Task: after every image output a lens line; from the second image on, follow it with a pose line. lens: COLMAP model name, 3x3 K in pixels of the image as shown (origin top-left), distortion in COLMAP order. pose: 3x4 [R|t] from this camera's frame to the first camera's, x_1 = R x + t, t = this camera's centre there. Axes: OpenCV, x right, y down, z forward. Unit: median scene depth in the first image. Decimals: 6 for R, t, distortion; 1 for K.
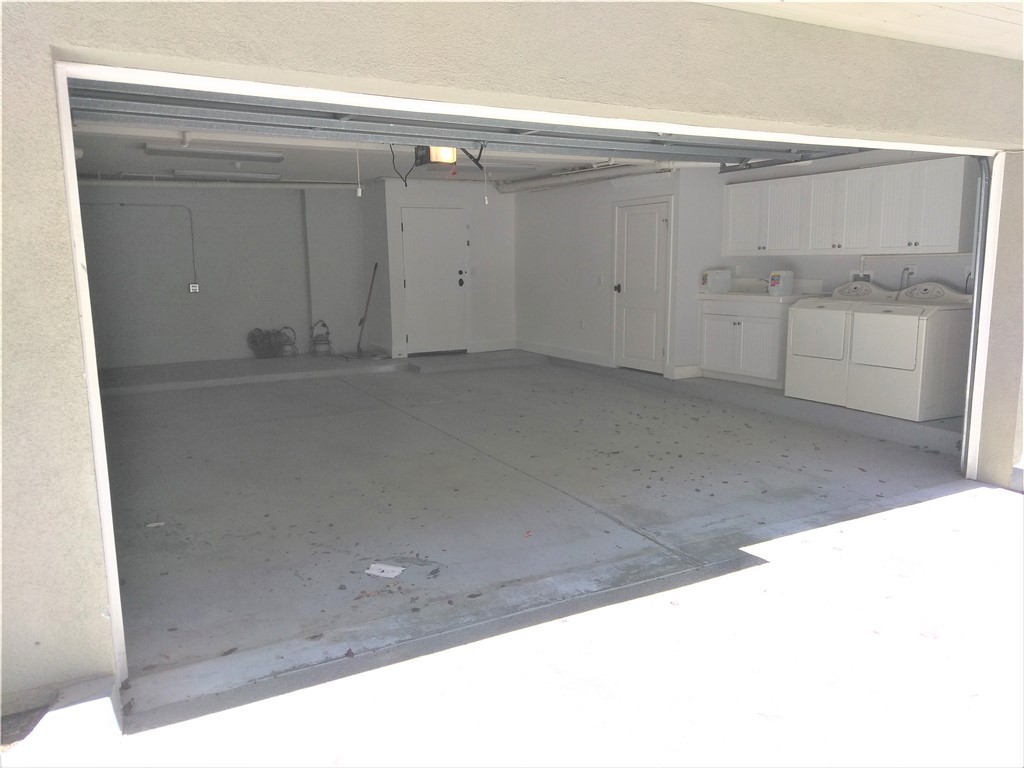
lens RADIAL K [[767.9, 0, 504.9], [0, 767.9, 384.8], [0, 0, 1]] dist [0.056378, -0.004102]
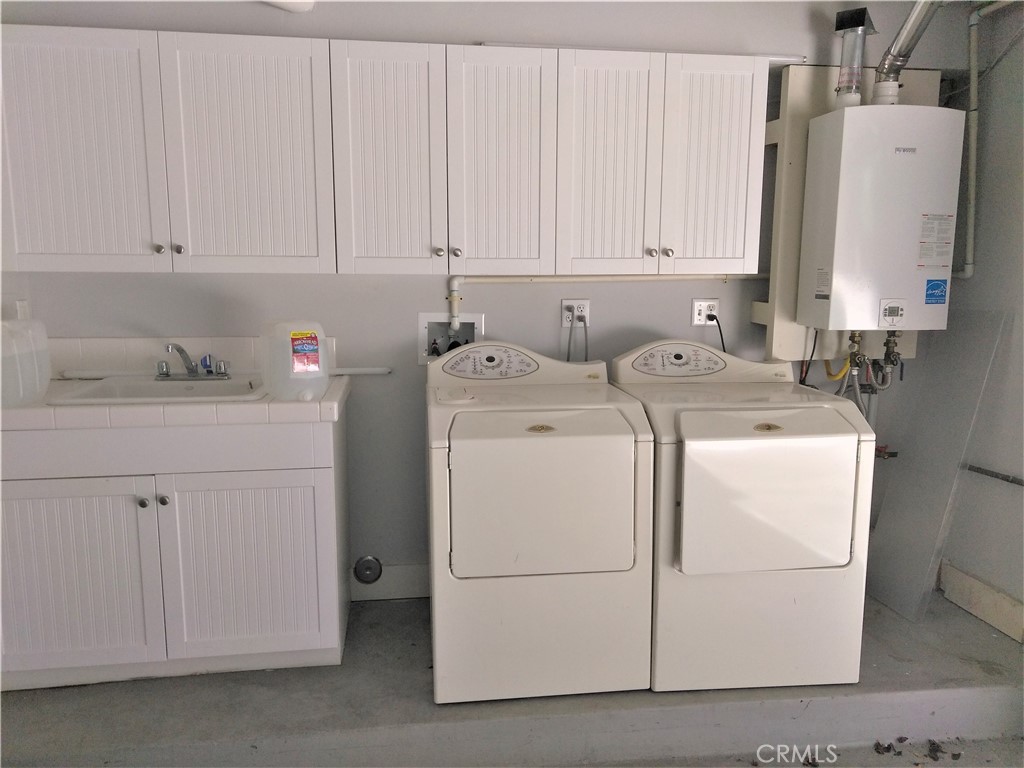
lens RADIAL K [[767.9, 0, 504.9], [0, 767.9, 384.8], [0, 0, 1]] dist [0.056378, -0.004102]
pose [[0.347012, -0.133539, 0.928305, 0.088493], [0.144026, 0.985658, 0.087951, -0.147580], [-0.926736, 0.103180, 0.361268, 0.868140]]
